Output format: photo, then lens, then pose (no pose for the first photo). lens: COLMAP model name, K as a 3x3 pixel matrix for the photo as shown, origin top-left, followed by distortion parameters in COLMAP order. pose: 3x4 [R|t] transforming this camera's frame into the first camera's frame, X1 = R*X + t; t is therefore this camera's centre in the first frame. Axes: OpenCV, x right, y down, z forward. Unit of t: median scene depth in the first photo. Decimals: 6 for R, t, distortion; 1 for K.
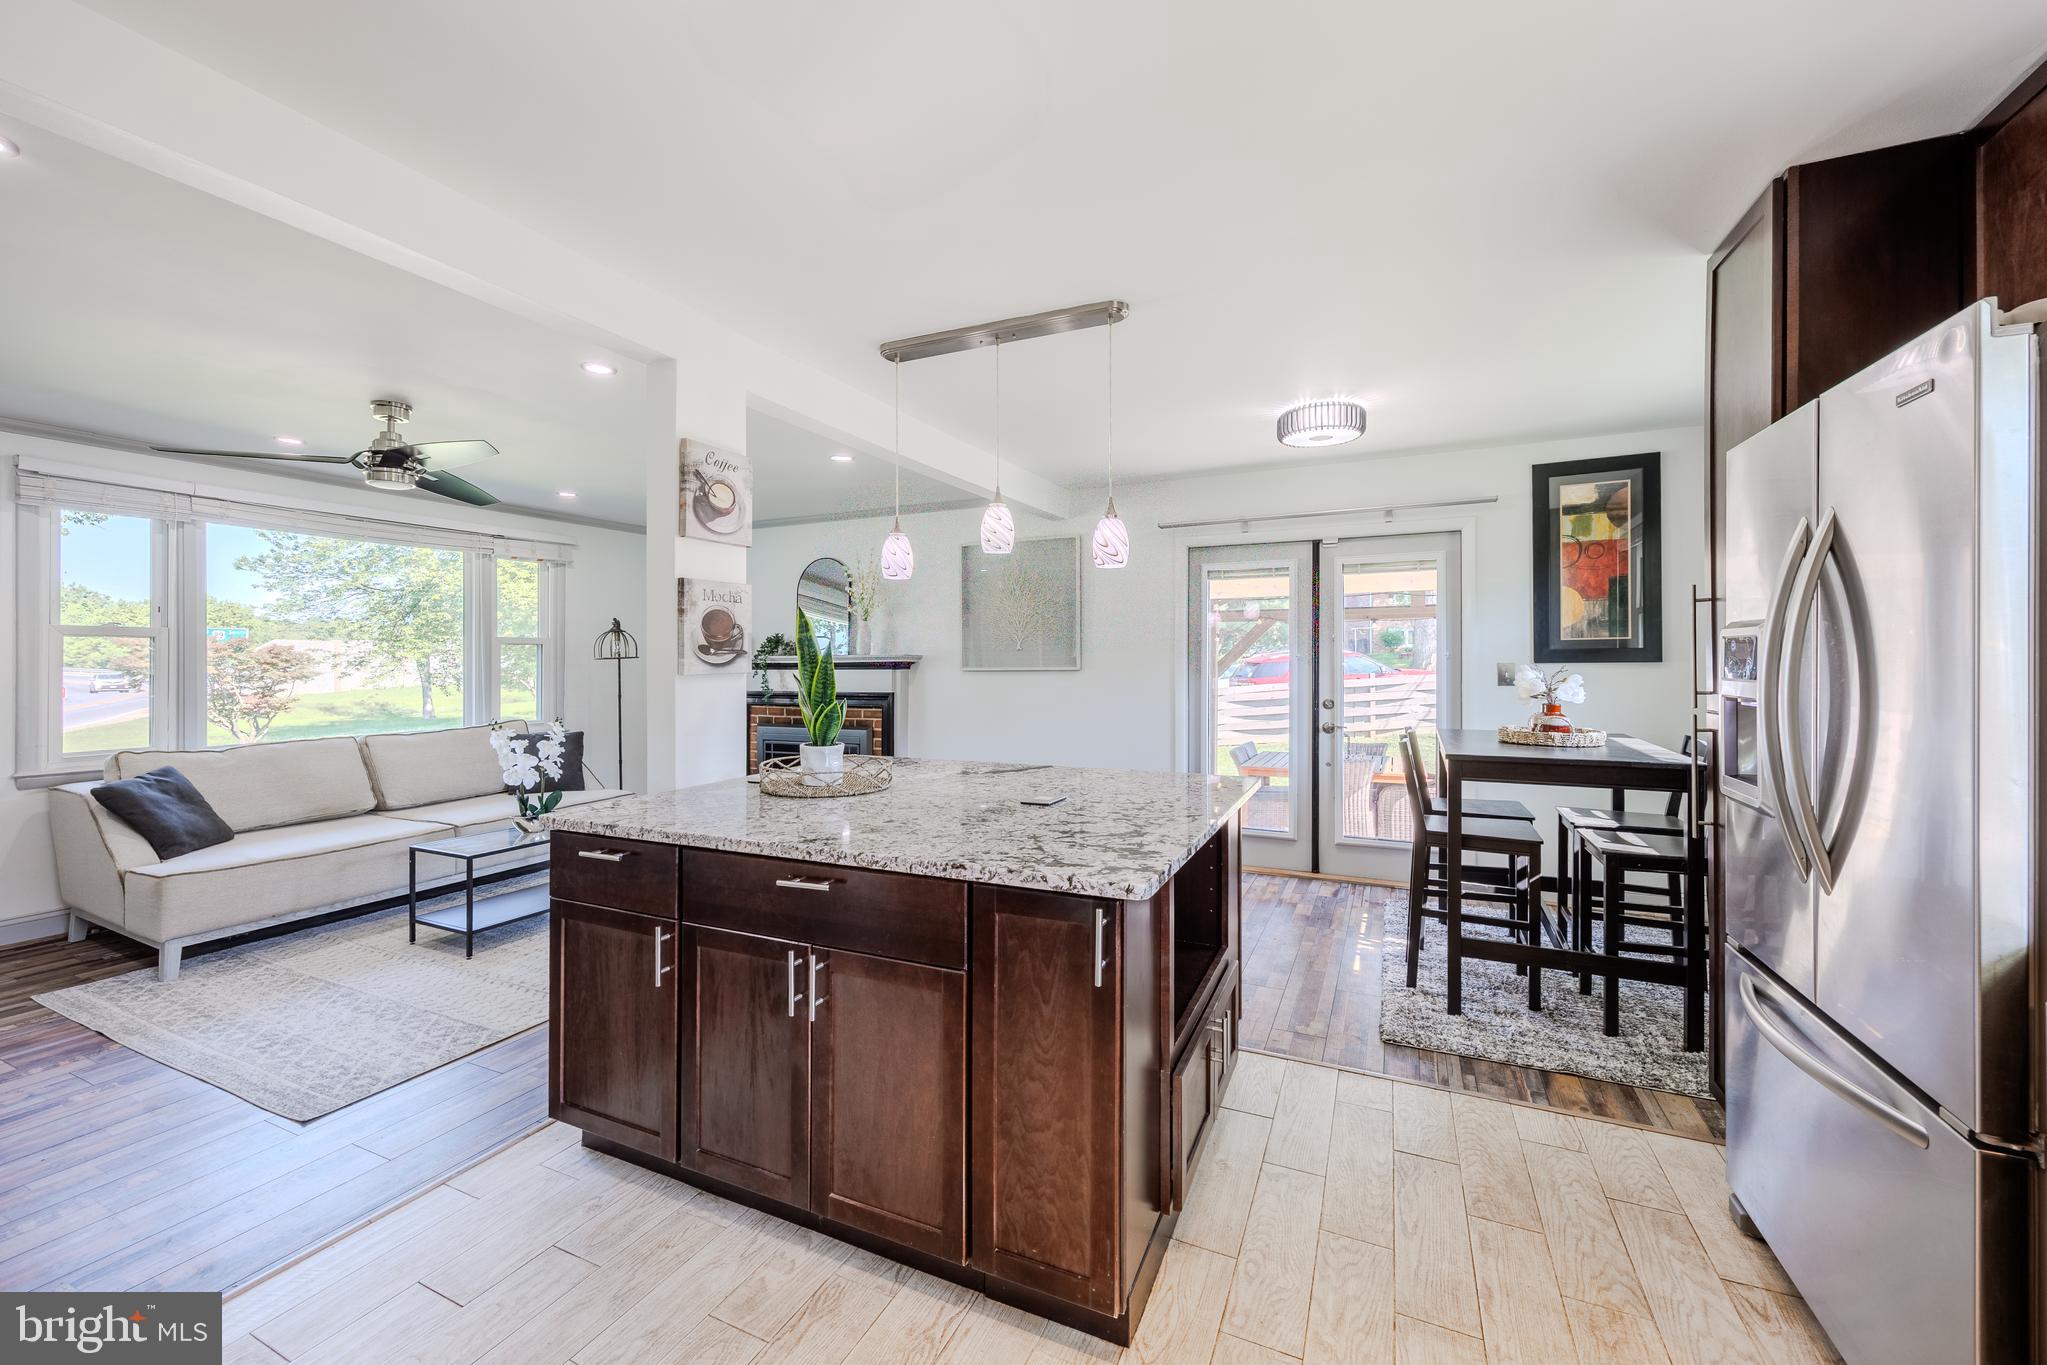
lens RADIAL K [[835.6, 0, 996.3], [0, 835.6, 655.1], [0, 0, 1]] dist [0.005919, -0.000017]
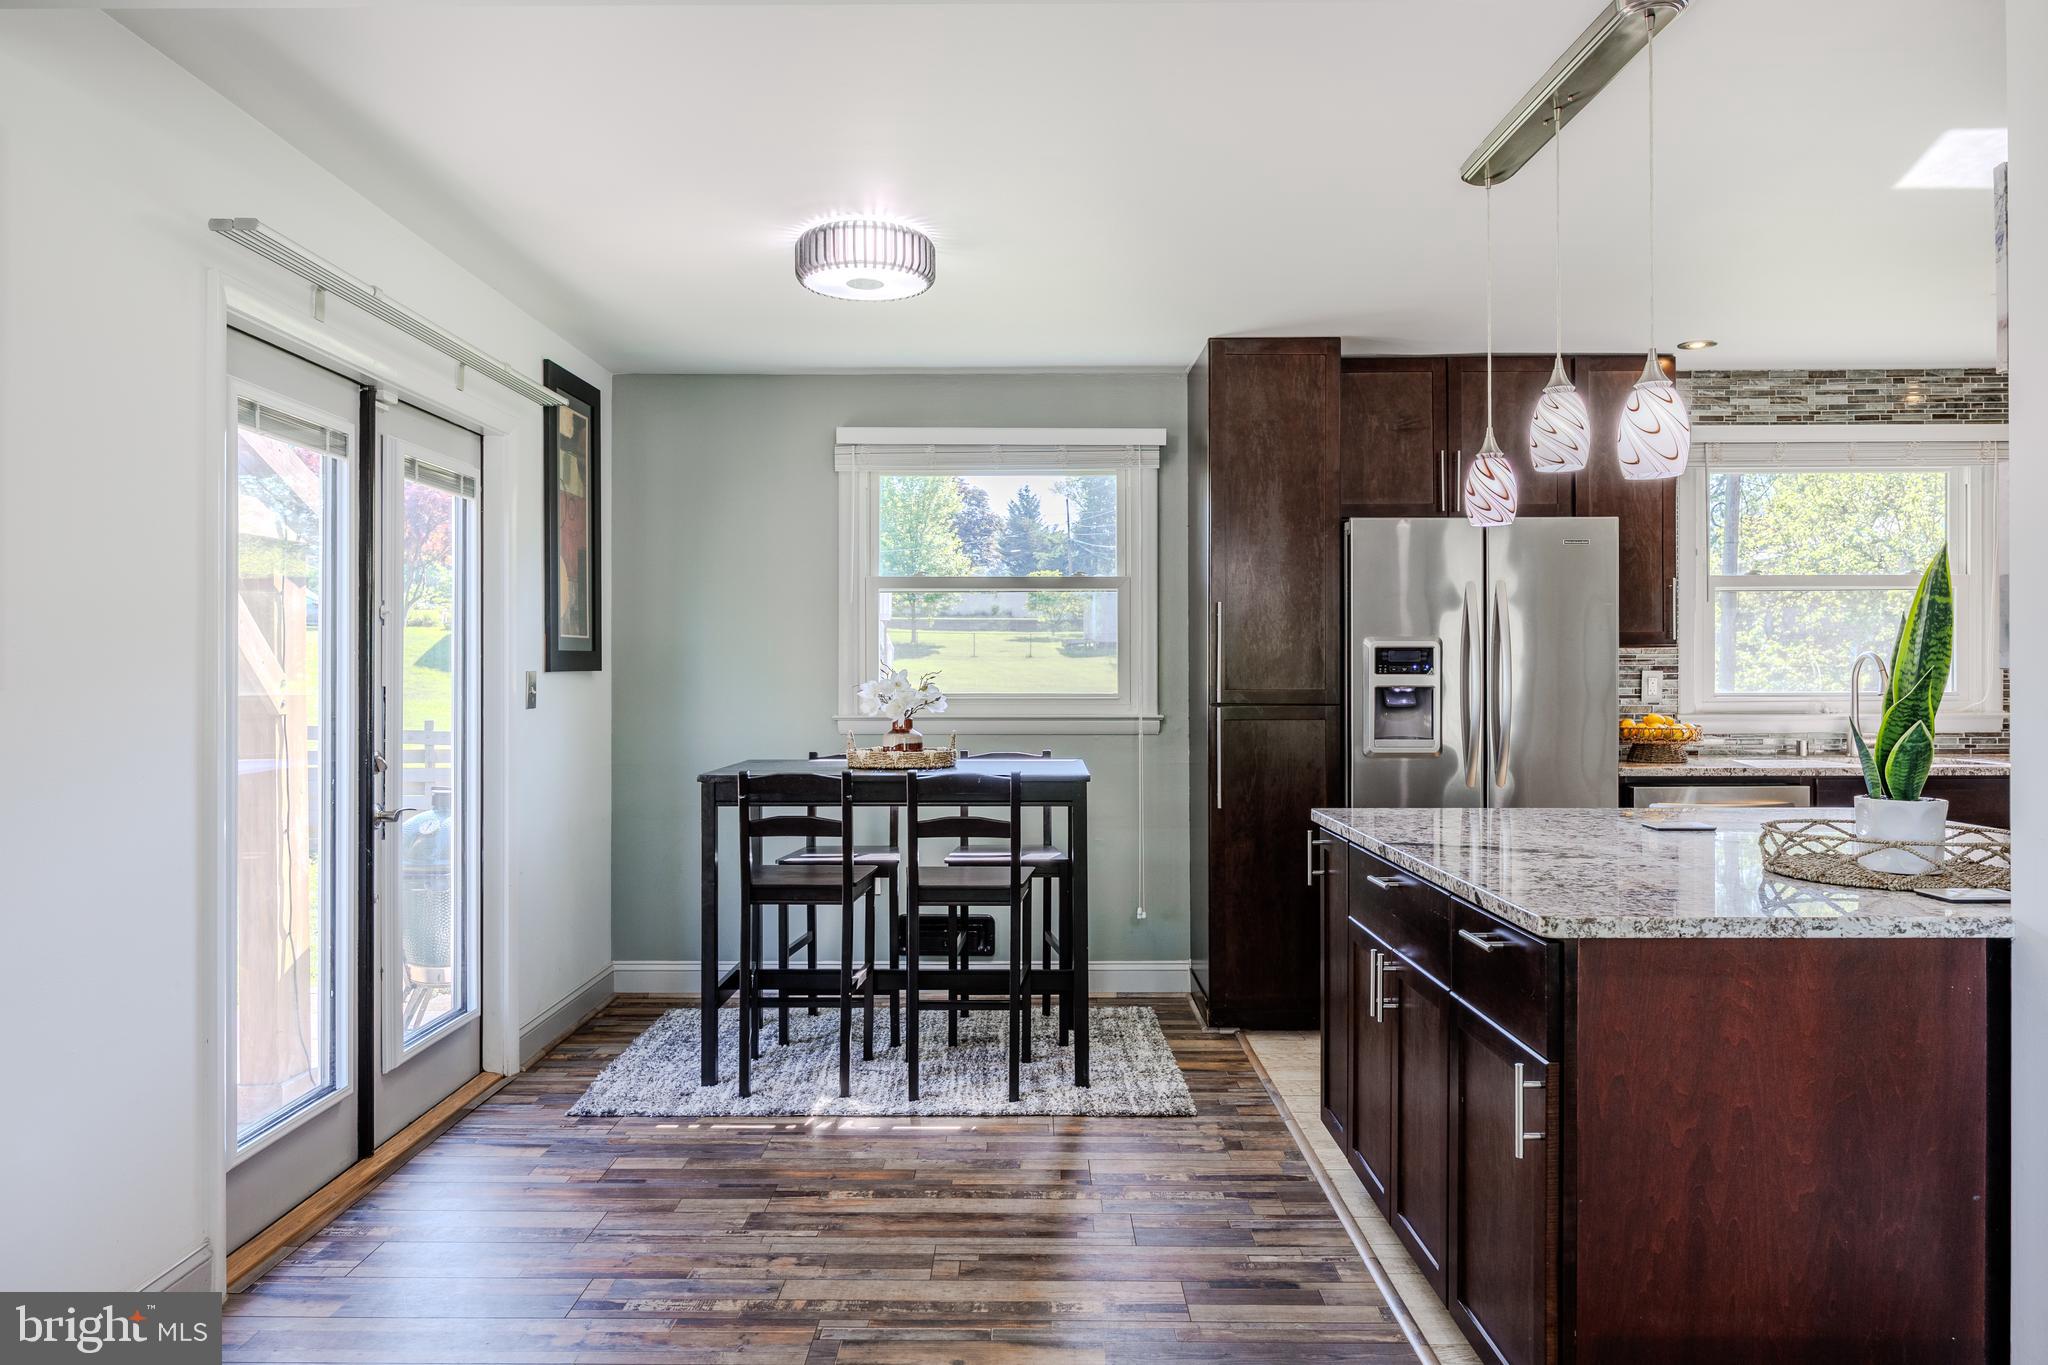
lens RADIAL K [[1394.9, 0, 1024.4], [0, 1394.9, 671.5], [0, 0, 1]] dist [-0.003334, 0.001448]
pose [[-0.437140, 0.007506, 0.899362, -0.481370], [-0.000477, 0.999963, -0.008578, 0.019102], [-0.899393, -0.004179, -0.437121, 1.177618]]
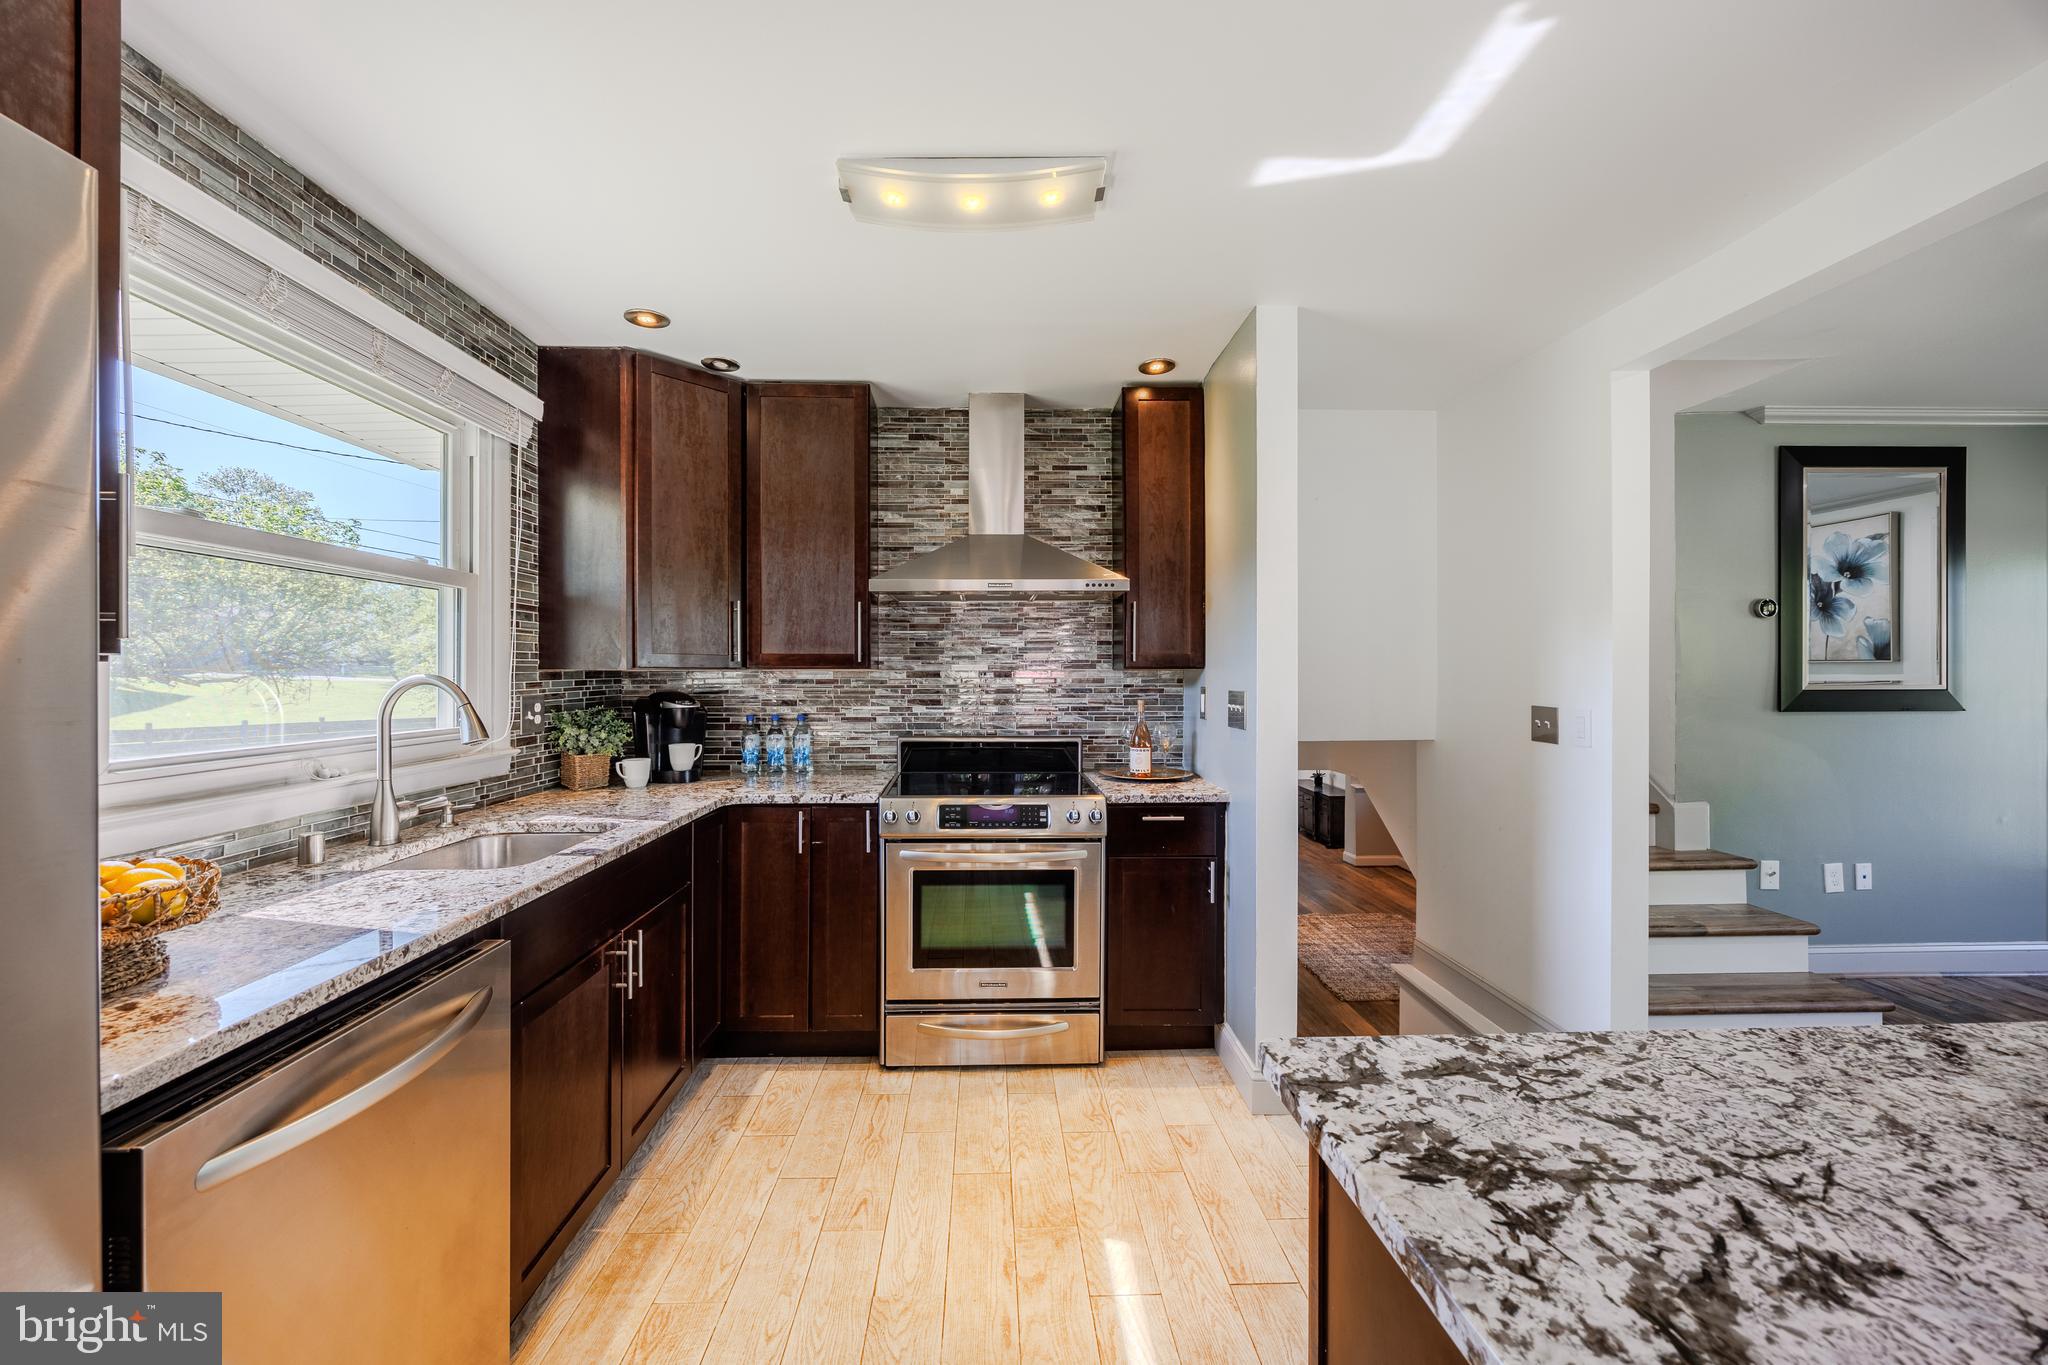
lens RADIAL K [[782.6, 0, 1002.0], [0, 782.6, 675.8], [0, 0, 1]] dist [-0.001088, -0.000113]
pose [[-0.885752, 0.009066, -0.464070, 0.214827], [0.010848, 0.999940, -0.001170, -0.004432], [0.464031, -0.006071, -0.885798, 0.504674]]
